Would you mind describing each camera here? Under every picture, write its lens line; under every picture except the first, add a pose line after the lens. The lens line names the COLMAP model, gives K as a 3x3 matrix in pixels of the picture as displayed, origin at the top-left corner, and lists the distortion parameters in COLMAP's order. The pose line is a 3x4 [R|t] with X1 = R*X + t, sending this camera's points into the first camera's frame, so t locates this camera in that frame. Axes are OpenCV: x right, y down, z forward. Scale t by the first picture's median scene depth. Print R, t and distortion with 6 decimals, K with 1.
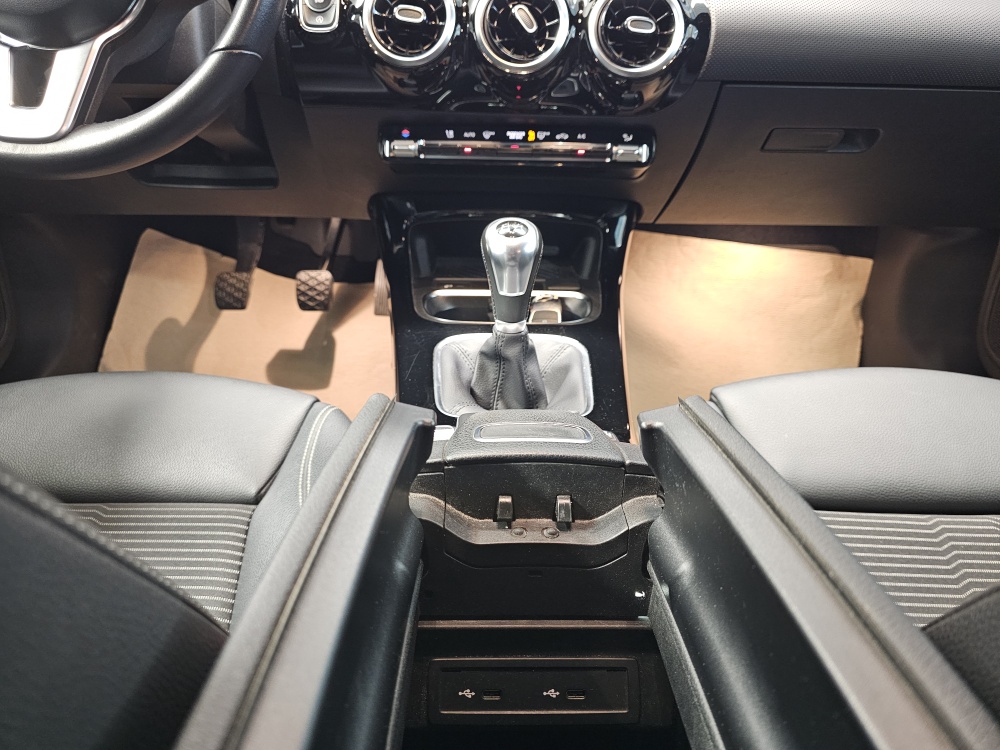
lens RADIAL K [[683.9, 0, 500.0], [0, 683.9, 375.0], [0, 0, 1]] dist [0.054632, -0.070643]
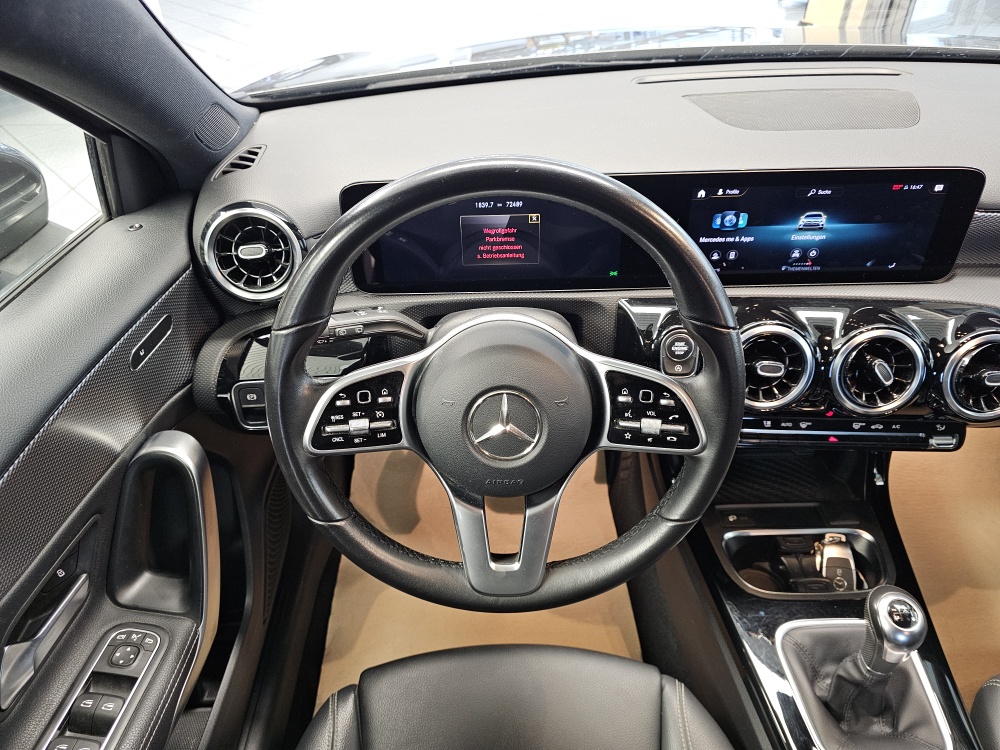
lens RADIAL K [[672.7, 0, 497.0], [0, 672.7, 362.4], [0, 0, 1]] dist [0.045121, -0.062427]
pose [[0.998921, -0.028330, -0.036794, -0.458112], [0.033825, 0.986773, 0.158537, -0.632673], [0.031816, -0.159610, 0.986667, -0.041730]]
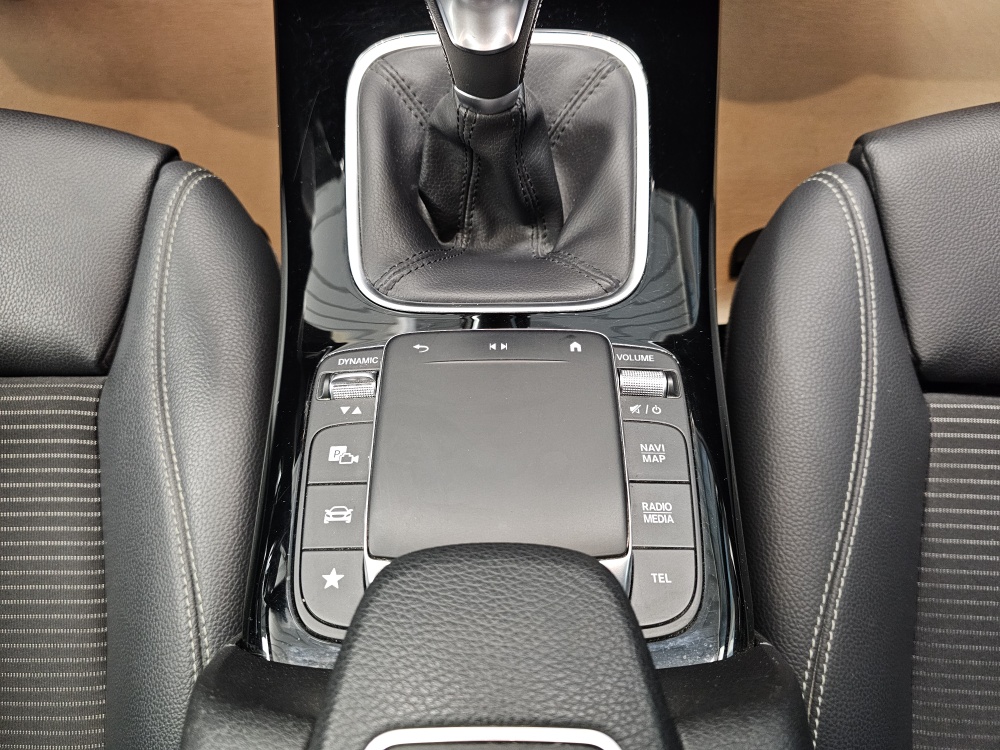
lens RADIAL K [[667.1, 0, 500.0], [0, 667.1, 375.0], [0, 0, 1]] dist [0.048700, -0.068258]
pose [[0.999315, 0.012095, -0.034985, 0.035144], [0.014197, 0.747603, 0.663994, -0.187210], [0.034186, -0.664036, 0.746919, 0.436573]]
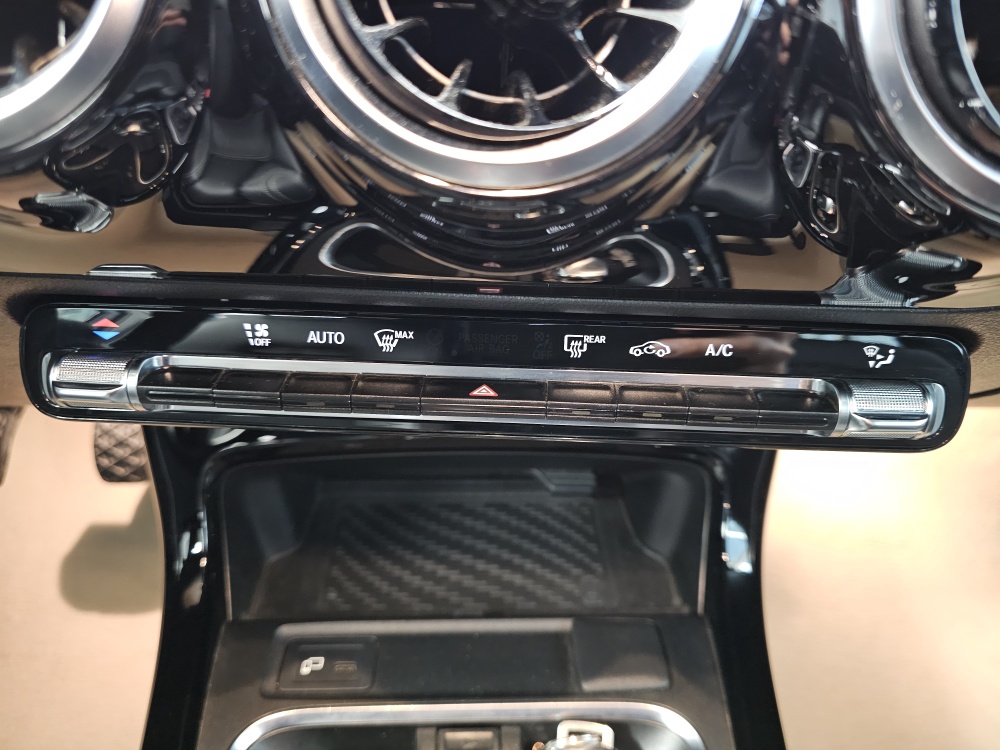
lens RADIAL K [[707.7, 0, 500.0], [0, 707.7, 375.0], [0, 0, 1]] dist [-0.001066, -0.001911]
pose [[0.999728, -0.004887, 0.022789, 0.021606], [0.003122, 0.997038, 0.076846, -0.359081], [-0.023097, -0.076754, 0.996782, 0.708699]]
